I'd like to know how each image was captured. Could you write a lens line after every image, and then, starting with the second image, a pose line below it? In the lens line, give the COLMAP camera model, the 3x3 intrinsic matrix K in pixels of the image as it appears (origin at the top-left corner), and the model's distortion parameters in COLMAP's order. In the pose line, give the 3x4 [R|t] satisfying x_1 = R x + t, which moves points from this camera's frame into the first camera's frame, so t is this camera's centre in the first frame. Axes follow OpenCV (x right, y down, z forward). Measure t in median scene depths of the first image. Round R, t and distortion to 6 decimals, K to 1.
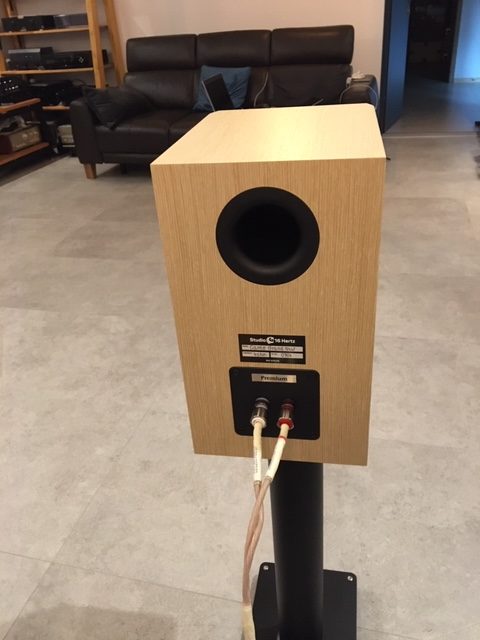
lens RADIAL K [[541.7, 0, 240.0], [0, 541.7, 320.0], [0, 0, 1]] dist [0.059173, -0.075834]
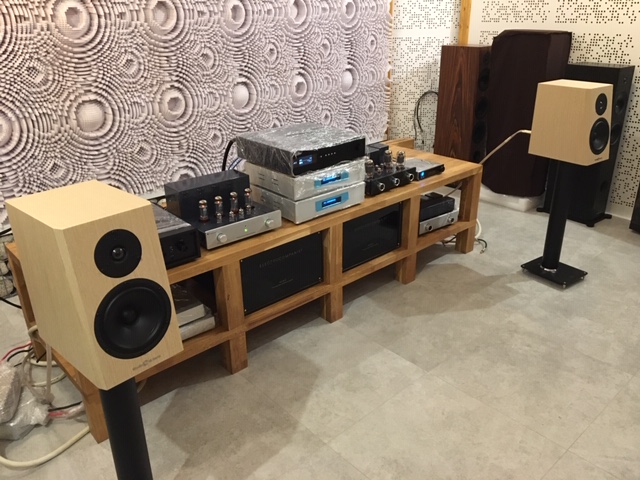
lens RADIAL K [[540.2, 0, 320.0], [0, 540.2, 240.0], [0, 0, 1]] dist [0.094216, -0.120423]
pose [[-0.537167, 0.411999, -0.736009, 0.454473], [-0.370426, 0.668712, 0.644678, -0.758156], [0.757784, 0.618936, -0.206595, 0.866635]]
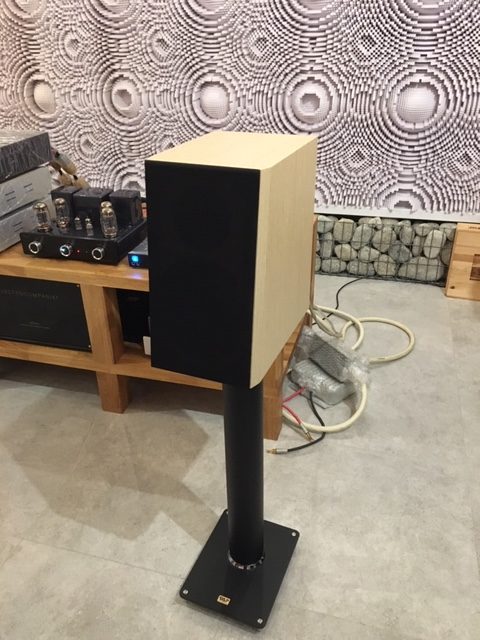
lens RADIAL K [[539.5, 0, 240.0], [0, 539.5, 320.0], [0, 0, 1]] dist [0.071081, -0.089283]
pose [[-0.995446, 0.072130, 0.062331, -1.566453], [0.090718, 0.515820, 0.851880, -0.678208], [0.029294, 0.853655, -0.520015, 1.305527]]
